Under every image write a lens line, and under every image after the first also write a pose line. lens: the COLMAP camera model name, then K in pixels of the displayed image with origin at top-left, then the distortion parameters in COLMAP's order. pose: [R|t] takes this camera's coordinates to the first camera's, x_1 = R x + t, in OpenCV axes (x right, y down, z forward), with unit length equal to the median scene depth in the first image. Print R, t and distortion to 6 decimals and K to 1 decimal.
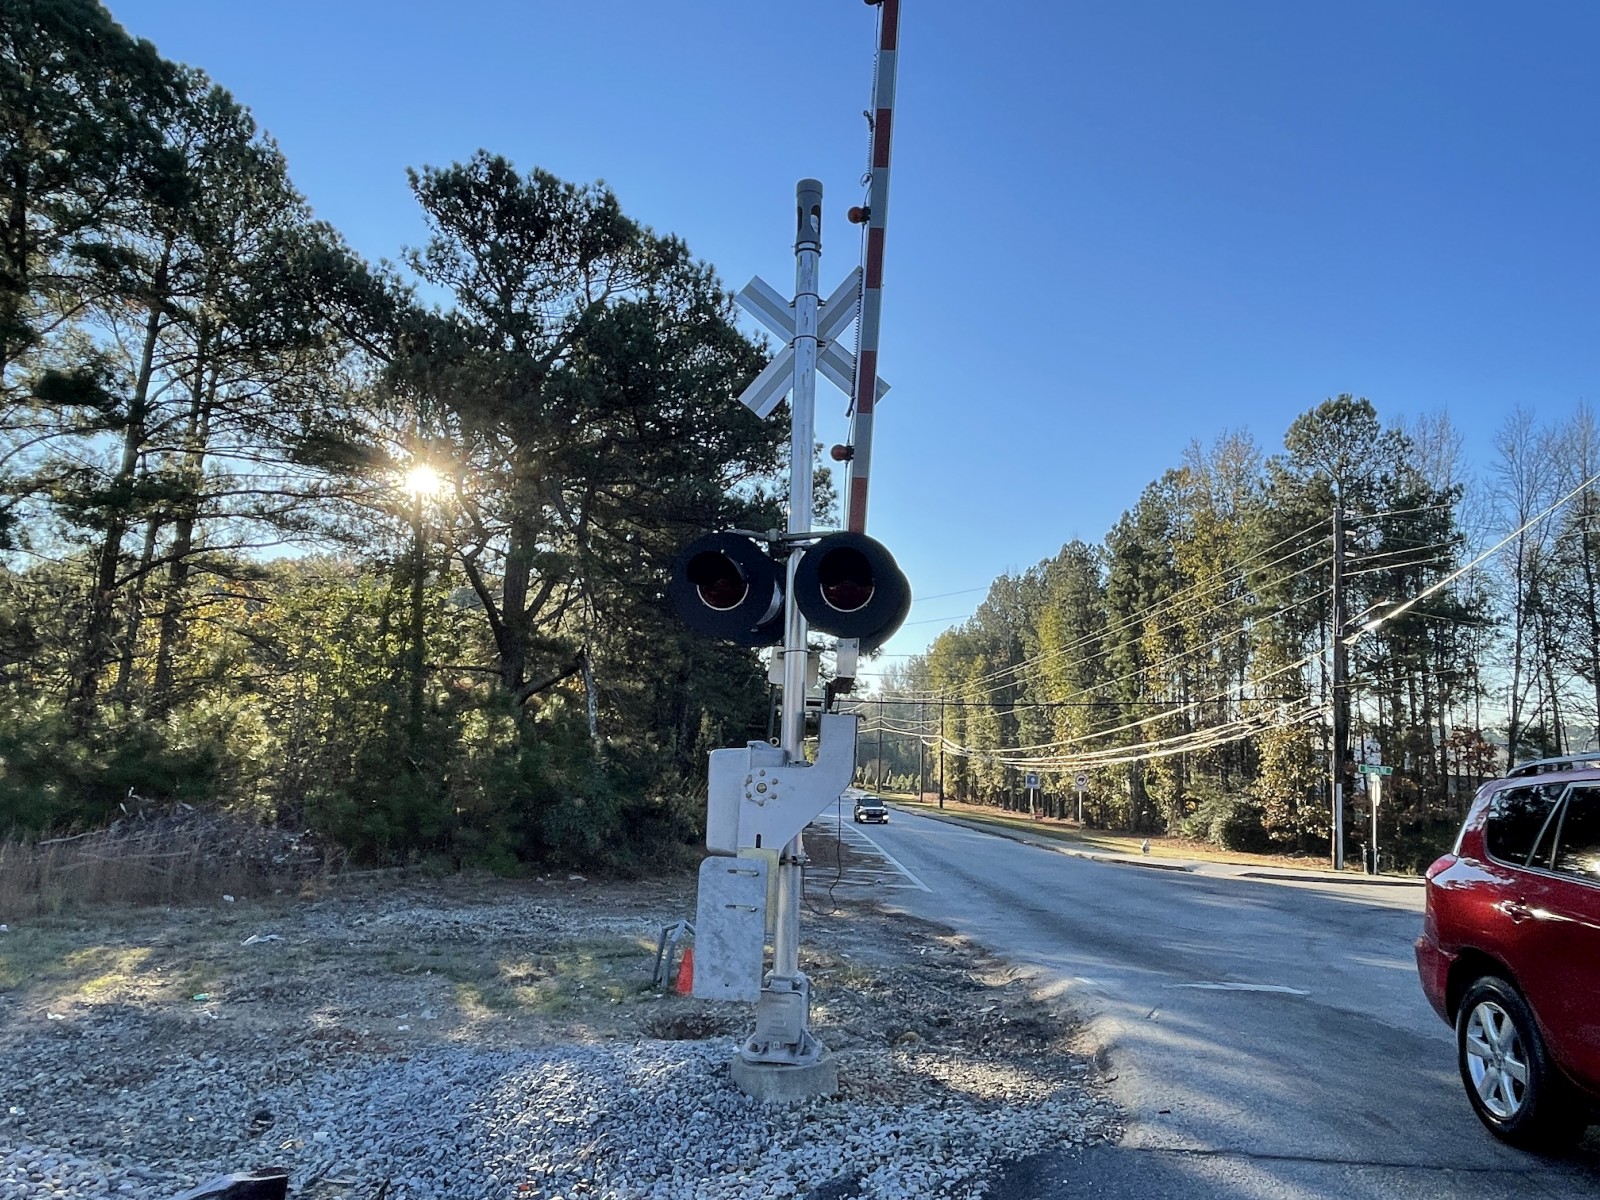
lens RADIAL K [[1039.9, 0, 791.7], [0, 1039.9, 601.7], [0, 0, 1]] dist [-0.007708, 0.002458]
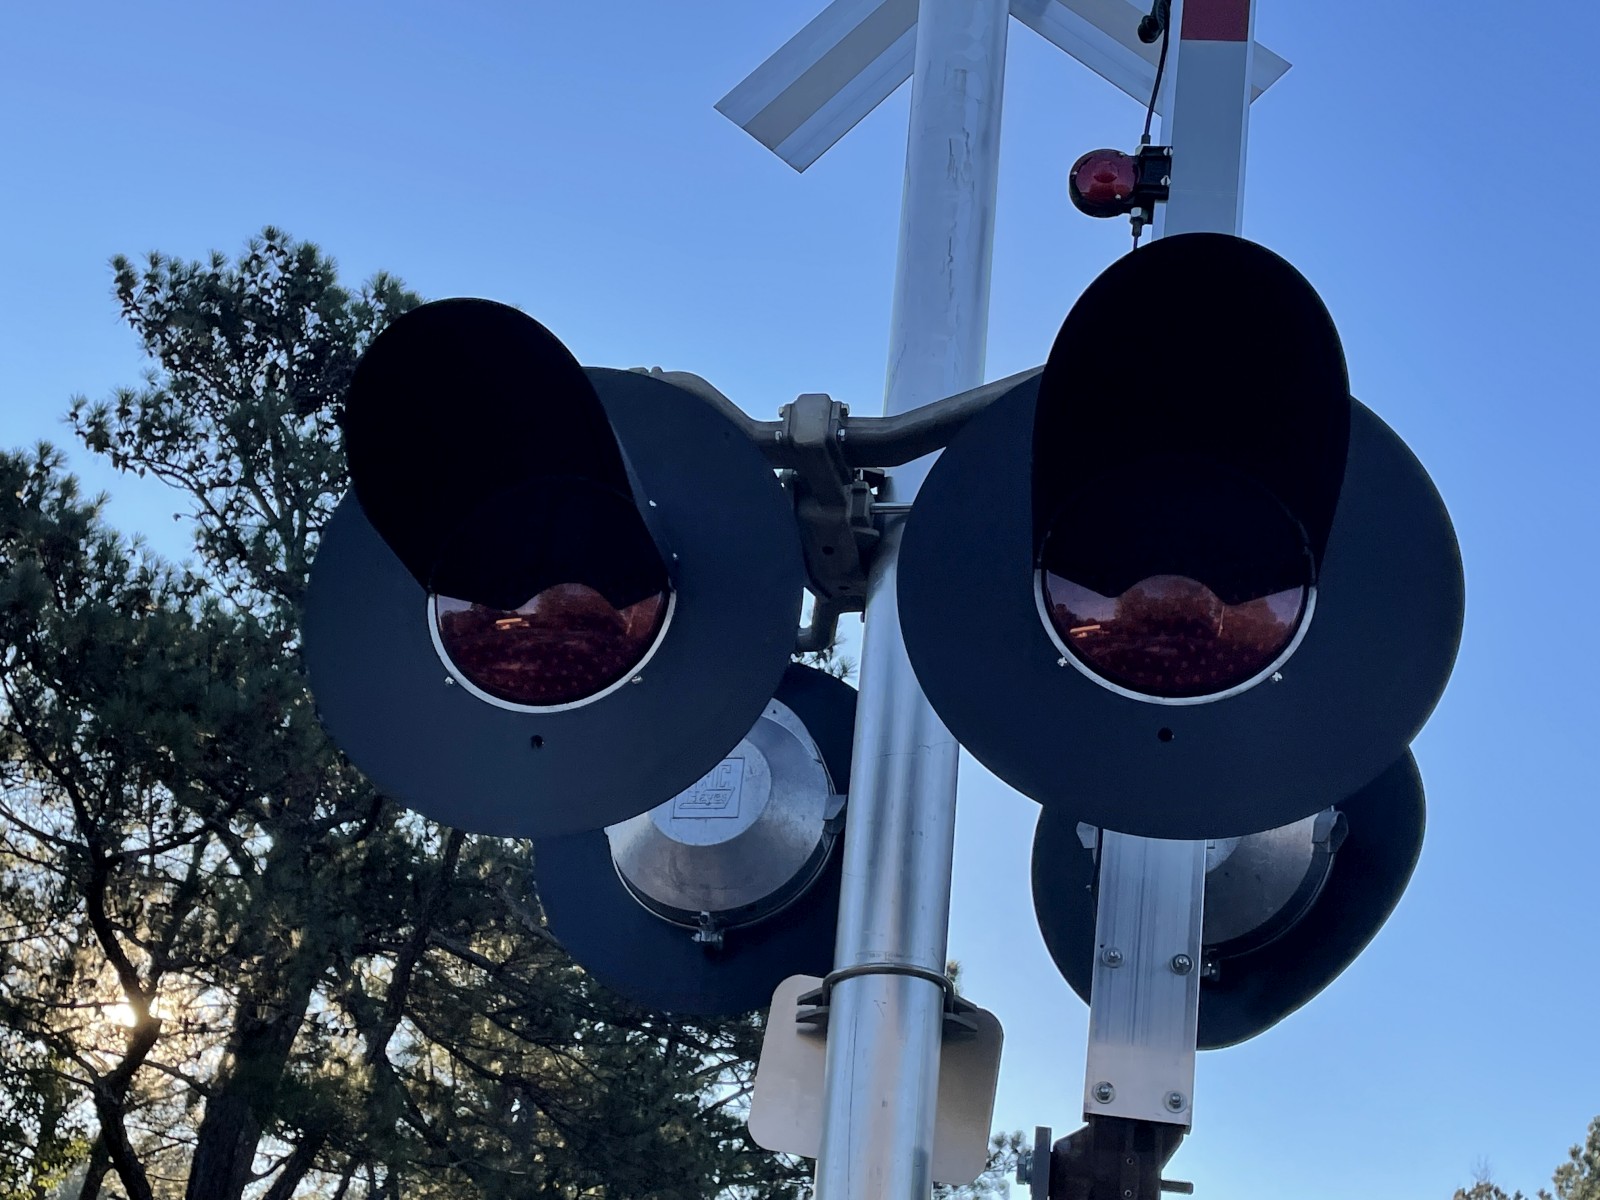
lens RADIAL K [[2059.2, 0, 815.0], [0, 2059.2, 593.0], [0, 0, 1]] dist [0.072100, 0.000000]
pose [[0.998331, 0.043632, -0.037827, 0.000419], [-0.053469, 0.945853, -0.320162, 0.024297], [0.021809, 0.321650, 0.946607, 0.131751]]
